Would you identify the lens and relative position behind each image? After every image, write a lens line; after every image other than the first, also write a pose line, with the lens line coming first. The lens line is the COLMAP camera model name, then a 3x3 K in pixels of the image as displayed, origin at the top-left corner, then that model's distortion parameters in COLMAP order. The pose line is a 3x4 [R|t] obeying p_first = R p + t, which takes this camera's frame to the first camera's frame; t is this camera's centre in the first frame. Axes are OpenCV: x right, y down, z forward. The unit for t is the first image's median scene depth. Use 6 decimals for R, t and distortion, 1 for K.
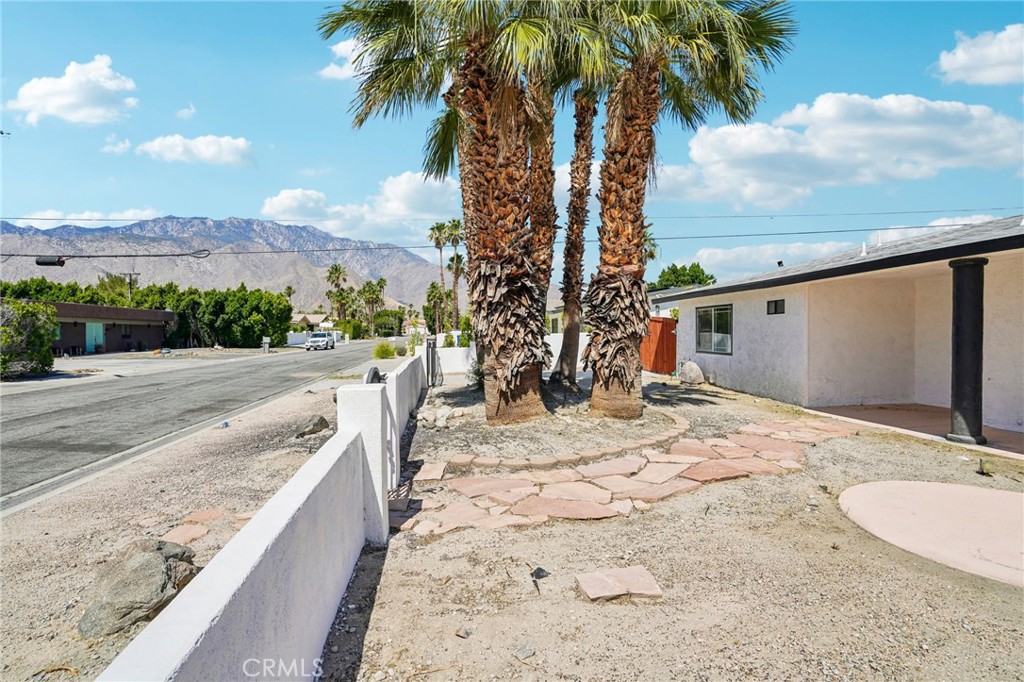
lens RADIAL K [[502.8, 0, 506.8], [0, 502.8, 341.8], [0, 0, 1]] dist [-0.049285, 0.015708]
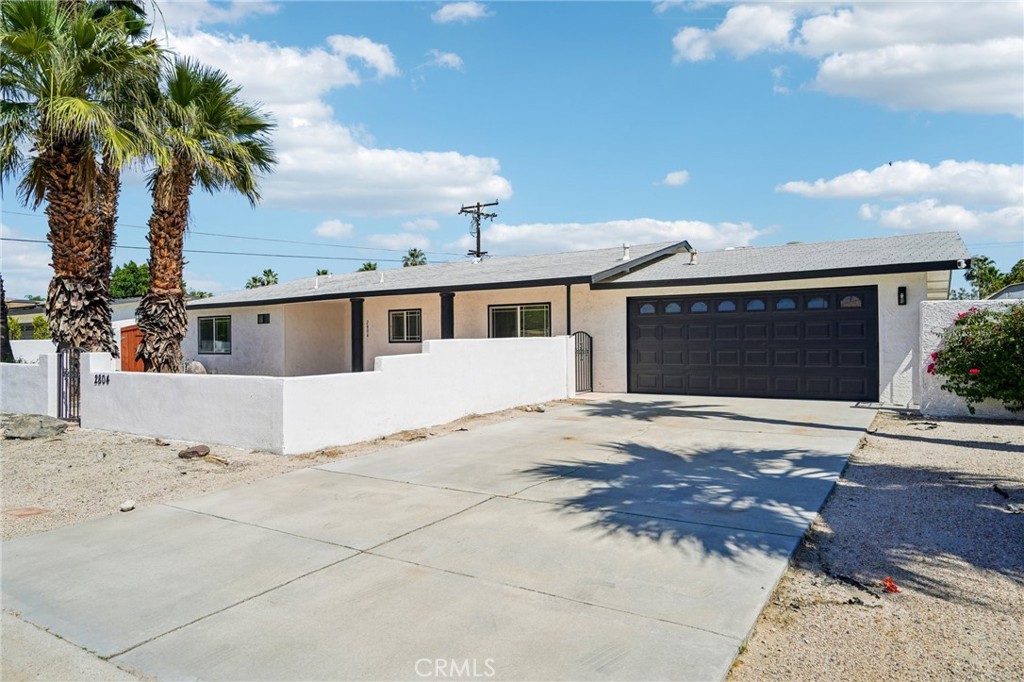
lens RADIAL K [[695.1, 0, 509.5], [0, 695.1, 336.5], [0, 0, 1]] dist [0.031760, 0.002464]
pose [[0.651367, 0.008101, 0.758720, -0.697033], [0.019606, 0.999429, -0.027504, 0.067363], [-0.758510, 0.032791, 0.650836, -1.128936]]
